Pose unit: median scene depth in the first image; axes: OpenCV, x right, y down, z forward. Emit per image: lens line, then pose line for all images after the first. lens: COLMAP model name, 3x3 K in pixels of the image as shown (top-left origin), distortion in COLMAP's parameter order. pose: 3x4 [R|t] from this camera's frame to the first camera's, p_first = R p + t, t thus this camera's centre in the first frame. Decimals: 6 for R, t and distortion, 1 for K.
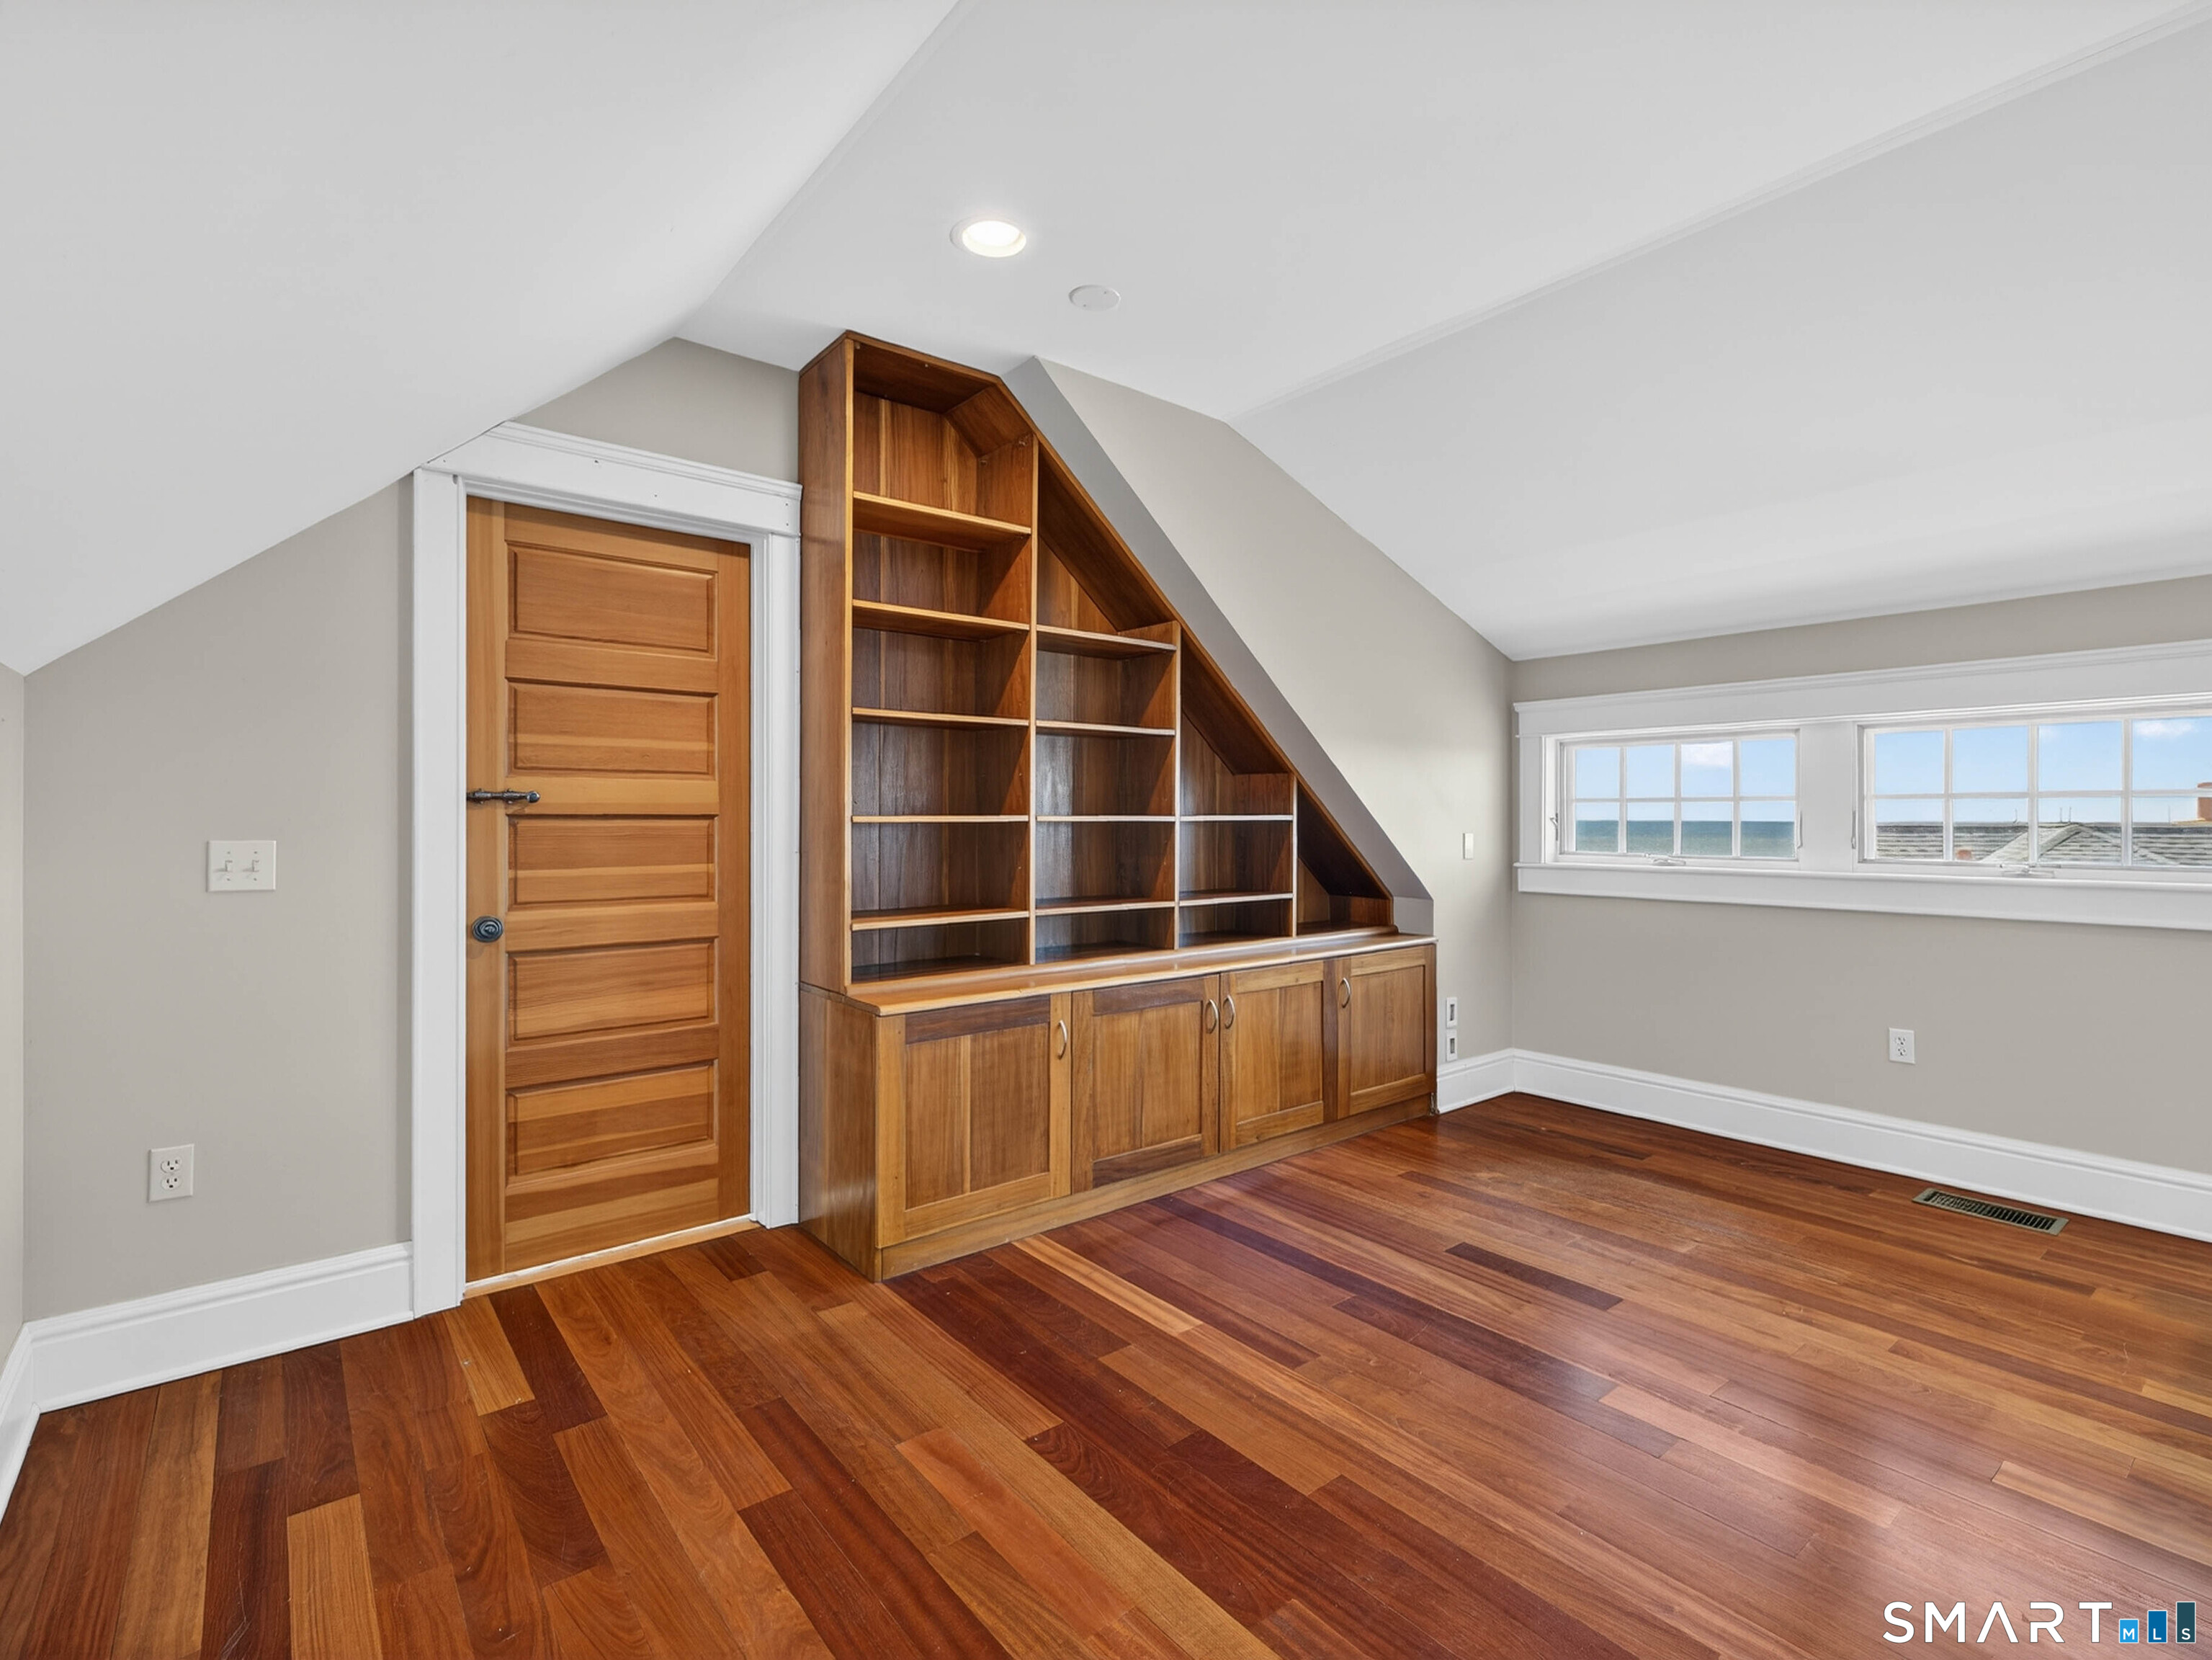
lens RADIAL K [[1048.1, 0, 1095.5], [0, 1048.1, 823.3], [0, 0, 1]] dist [0.011560, -0.003164]
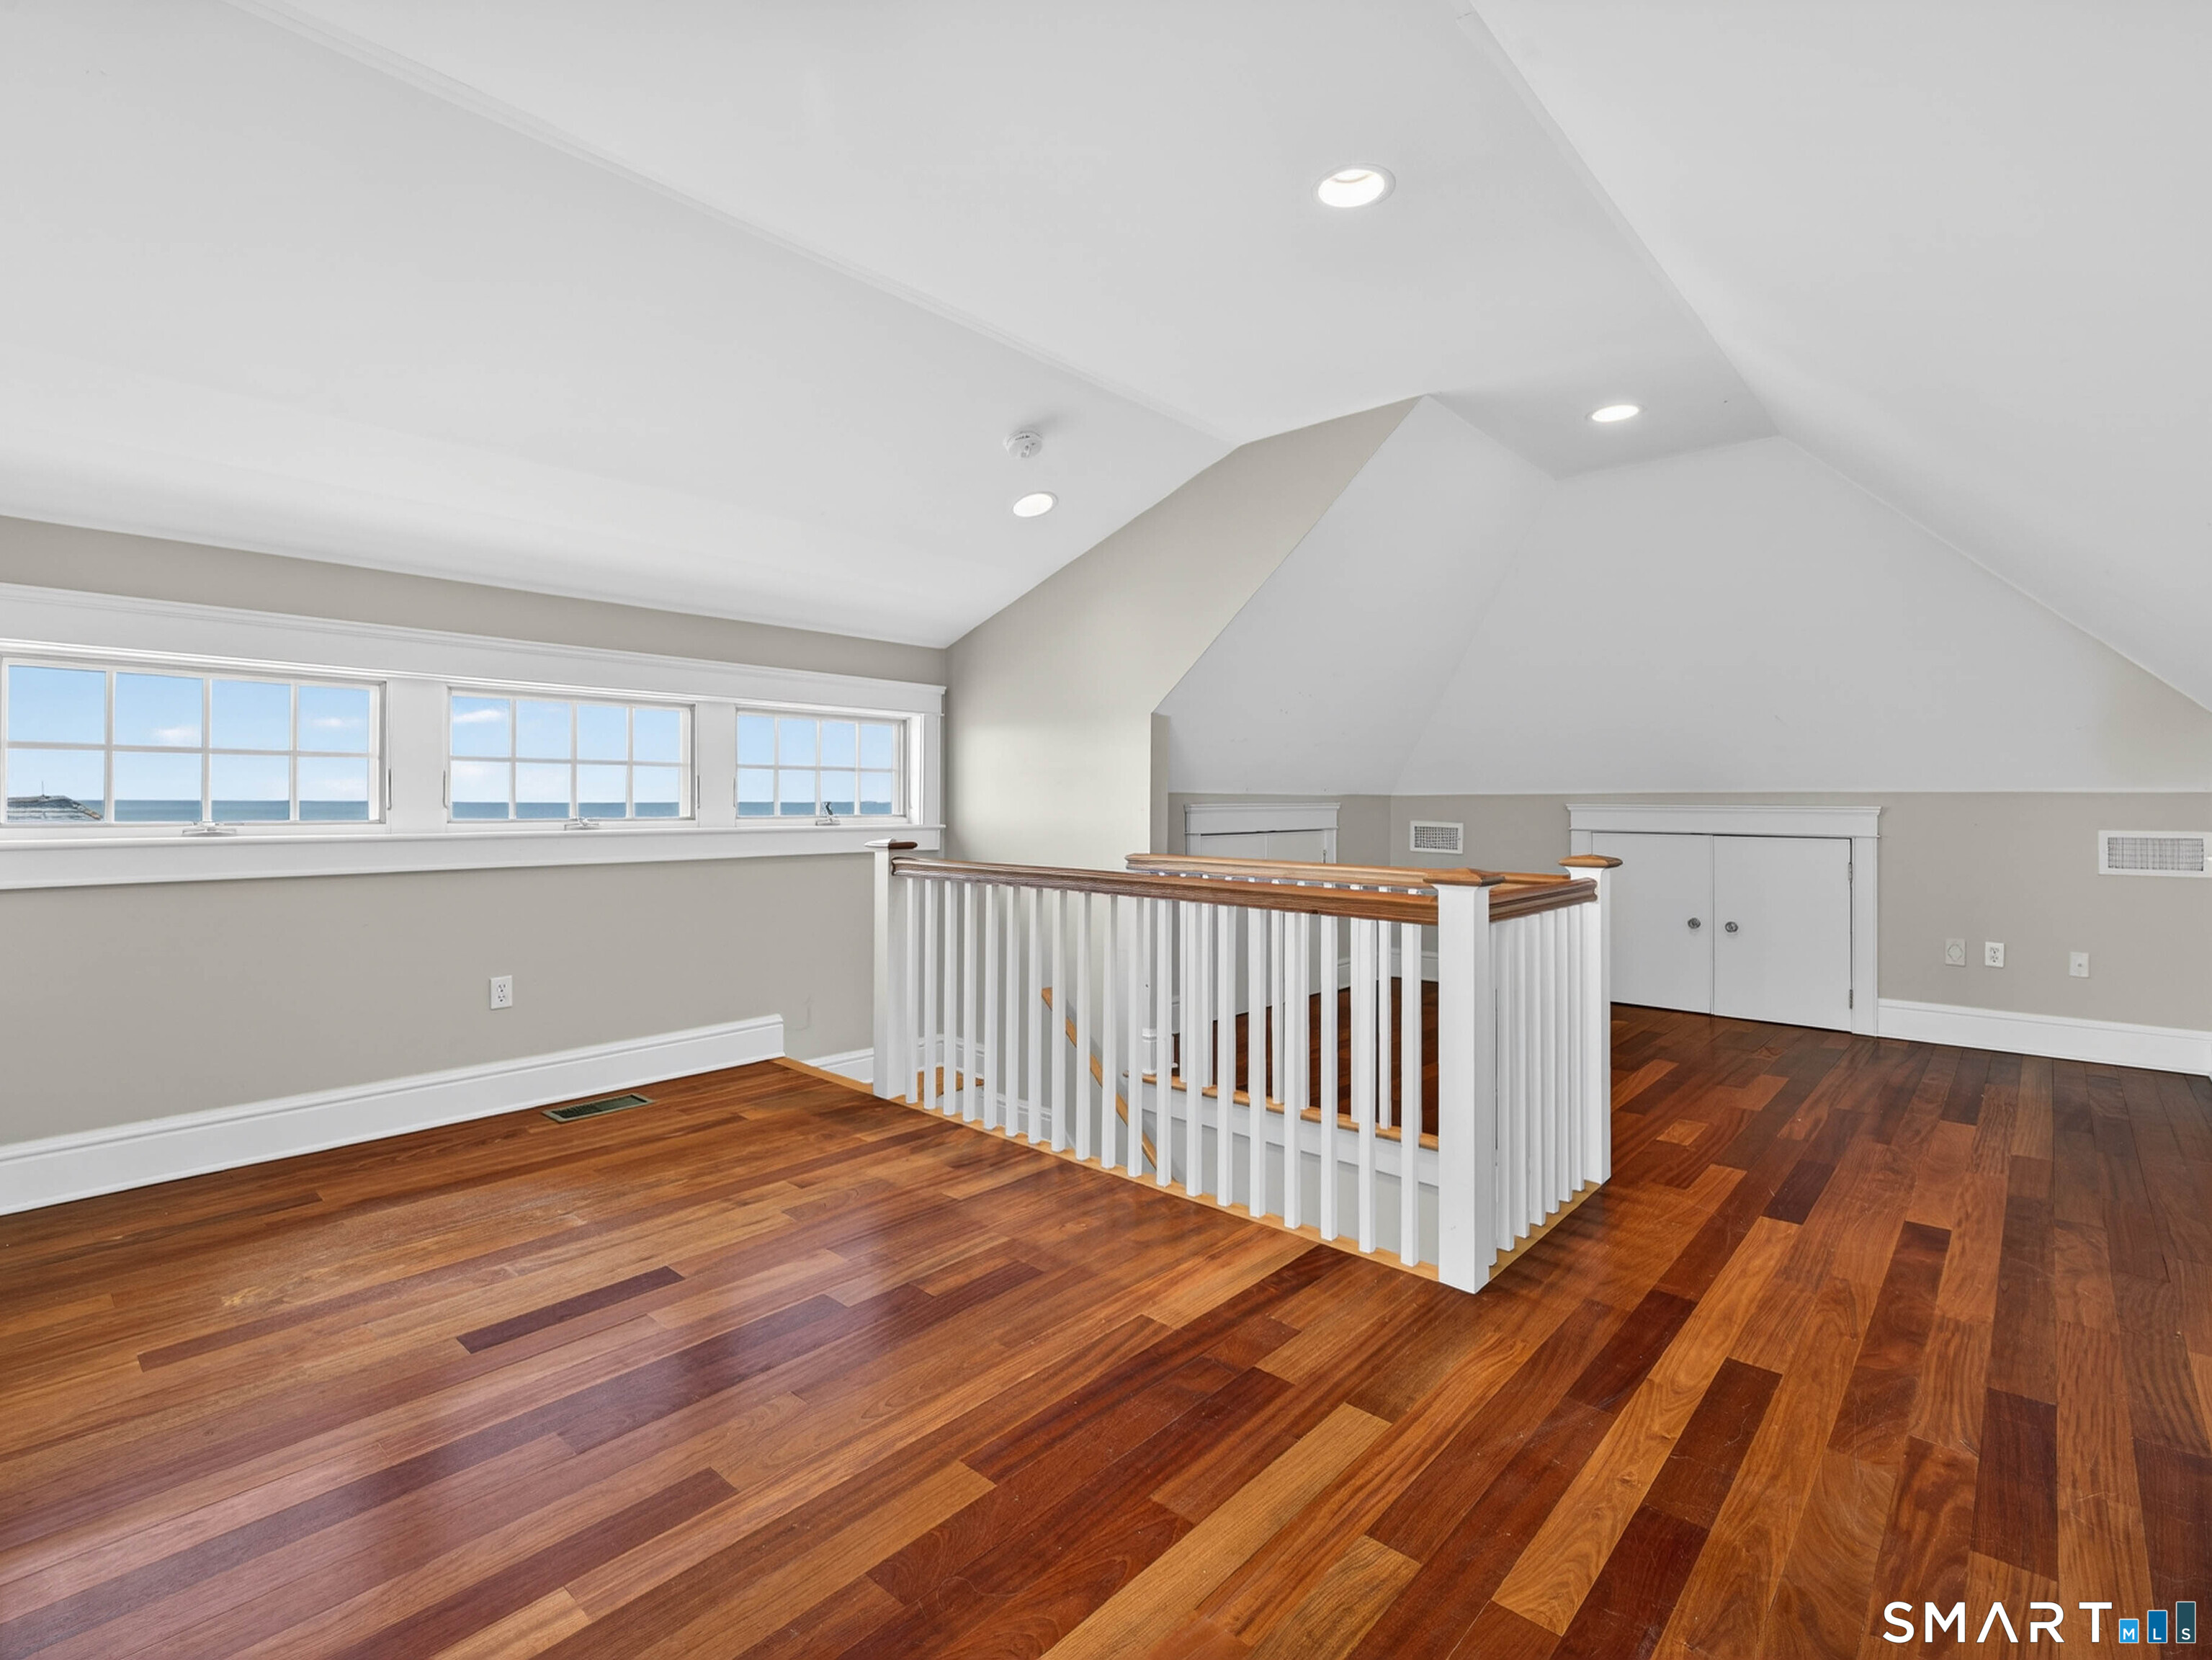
lens RADIAL K [[1048.1, 0, 1095.2], [0, 1048.1, 813.2], [0, 0, 1]] dist [0.011560, -0.003164]
pose [[-0.156517, -0.012899, 0.987591, -0.471185], [0.004493, 0.999895, 0.013772, 0.014983], [-0.987665, 0.006593, -0.156443, 0.674926]]
